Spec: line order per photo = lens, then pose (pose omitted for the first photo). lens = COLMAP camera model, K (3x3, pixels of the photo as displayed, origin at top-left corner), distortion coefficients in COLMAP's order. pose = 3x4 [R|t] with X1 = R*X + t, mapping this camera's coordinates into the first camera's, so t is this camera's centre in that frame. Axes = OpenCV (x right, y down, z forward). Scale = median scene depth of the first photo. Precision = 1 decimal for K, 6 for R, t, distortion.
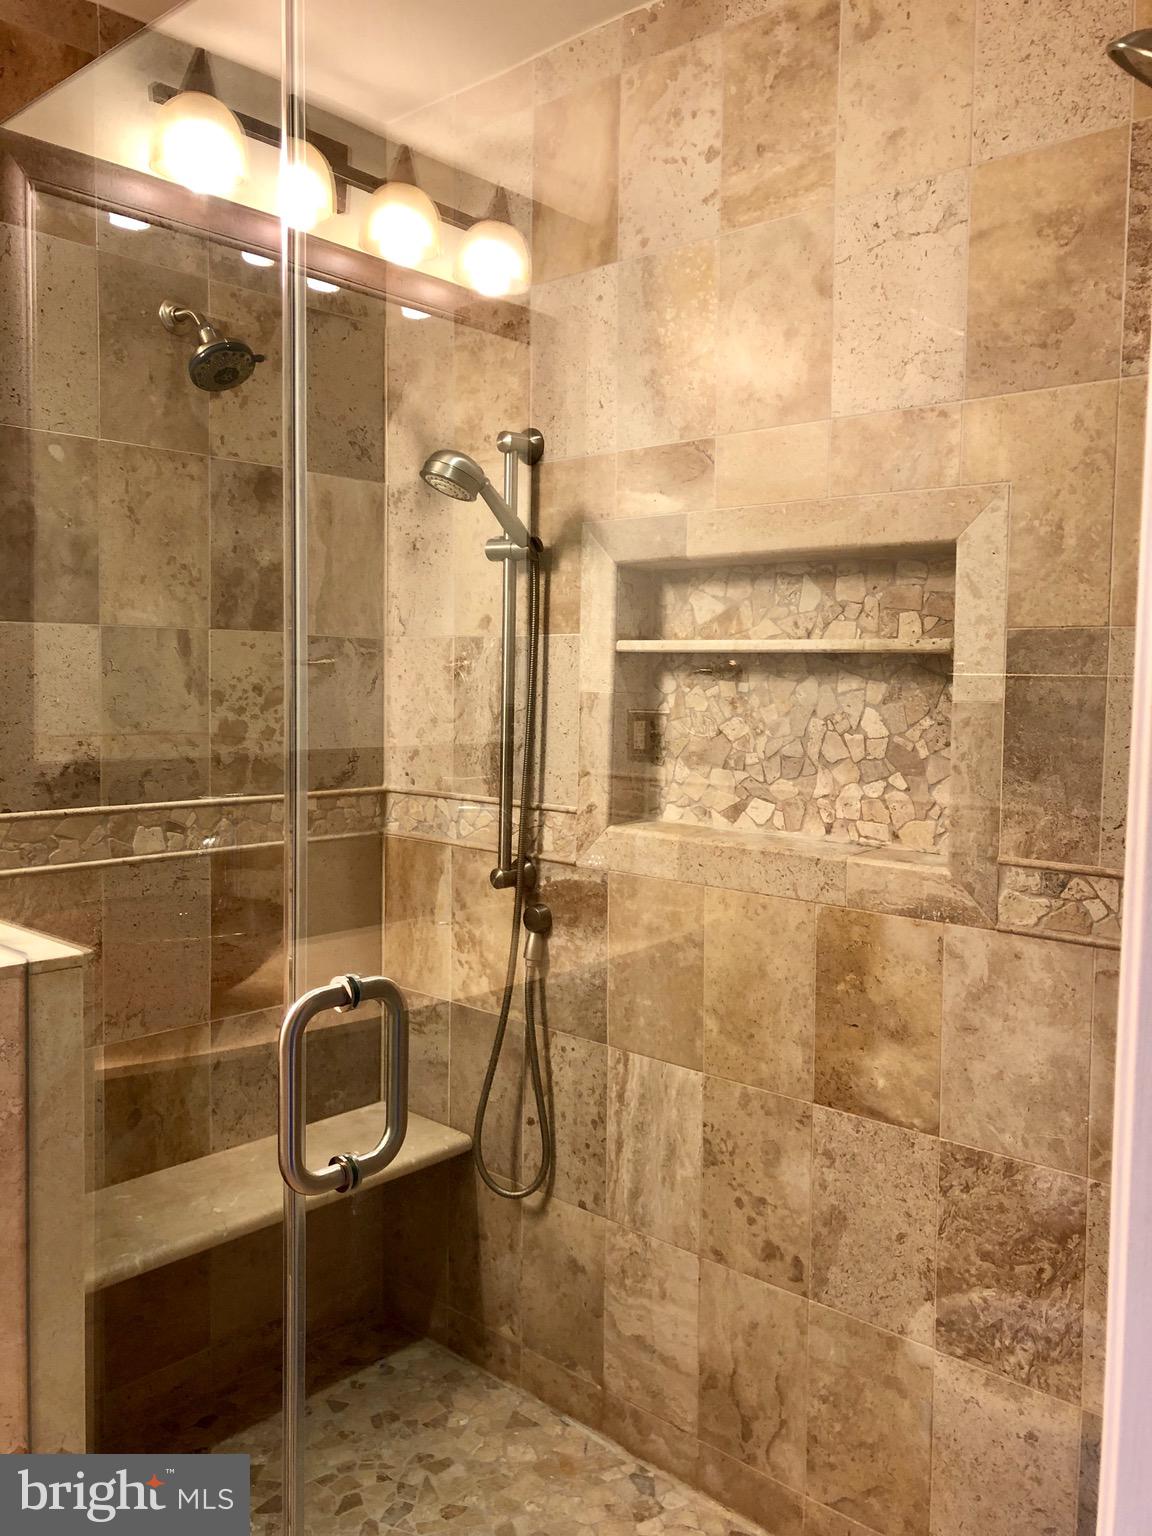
lens RADIAL K [[1265.3, 0, 564.0], [0, 1265.3, 762.5], [0, 0, 1]] dist [0.032705, -0.012587]
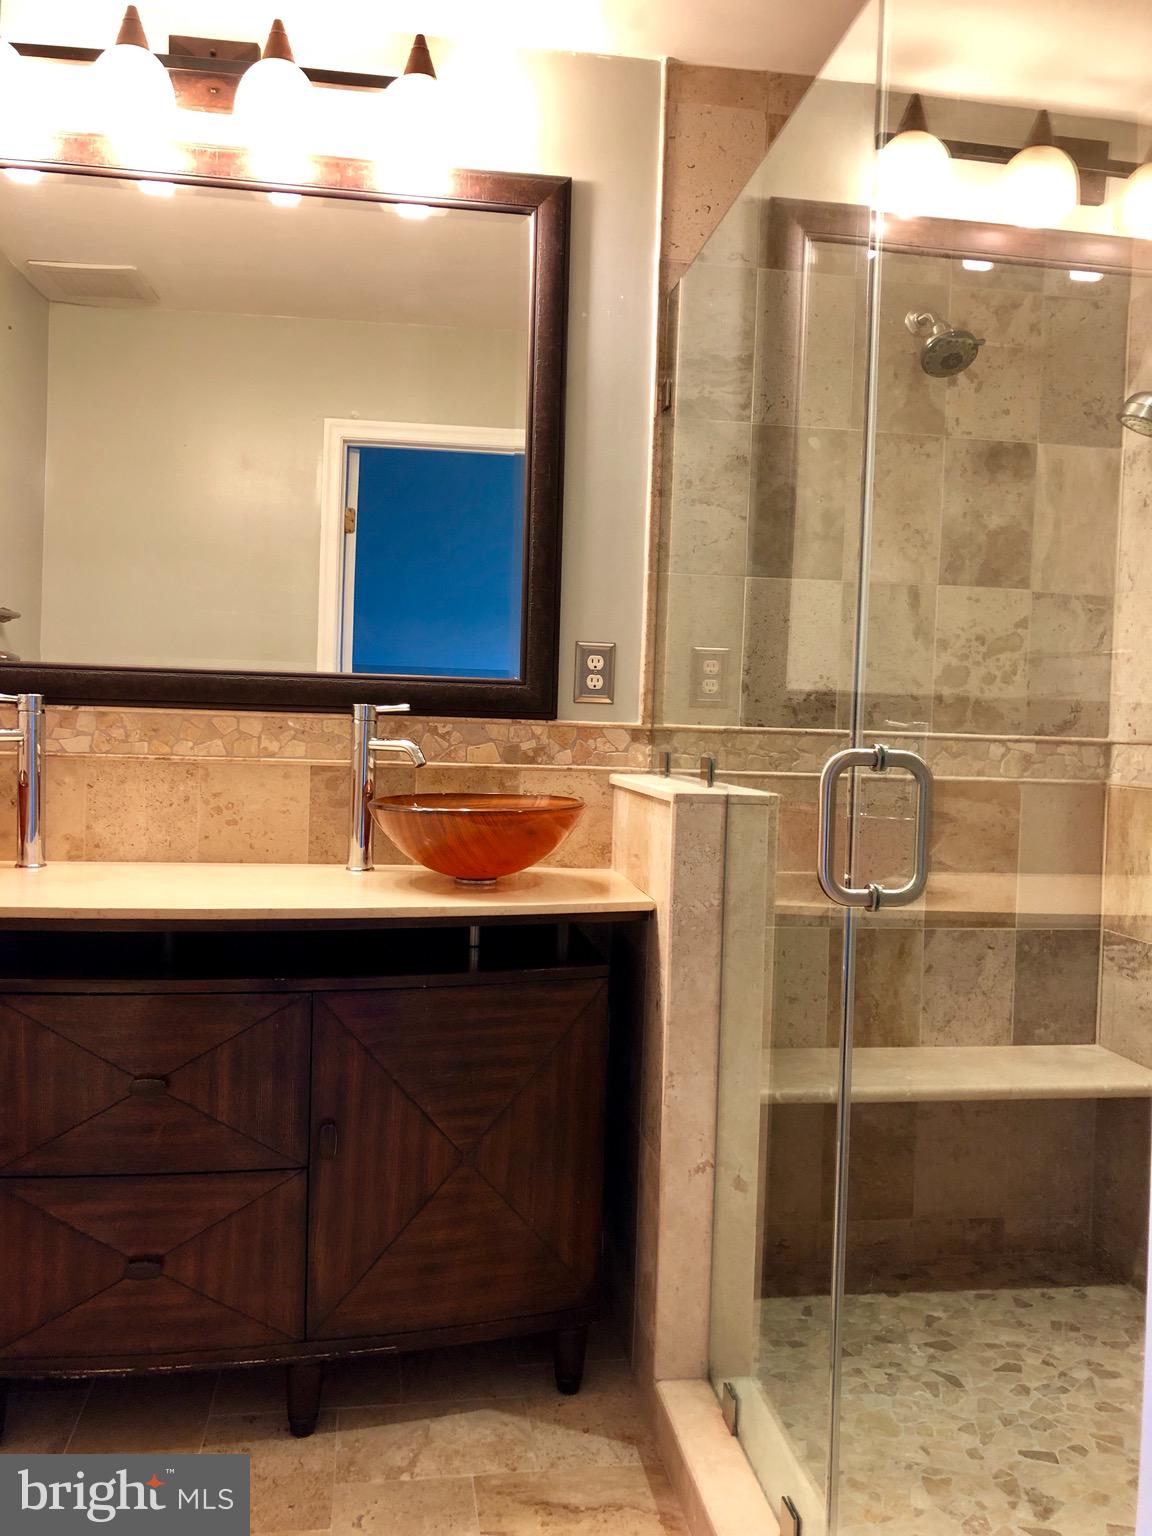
lens RADIAL K [[1265.3, 0, 588.7], [0, 1265.3, 759.7], [0, 0, 1]] dist [0.032705, -0.012587]
pose [[0.795318, 0.030578, -0.605421, 0.174974], [-0.061481, 0.997646, -0.030377, 0.109467], [0.603066, 0.061381, 0.795326, -0.102563]]
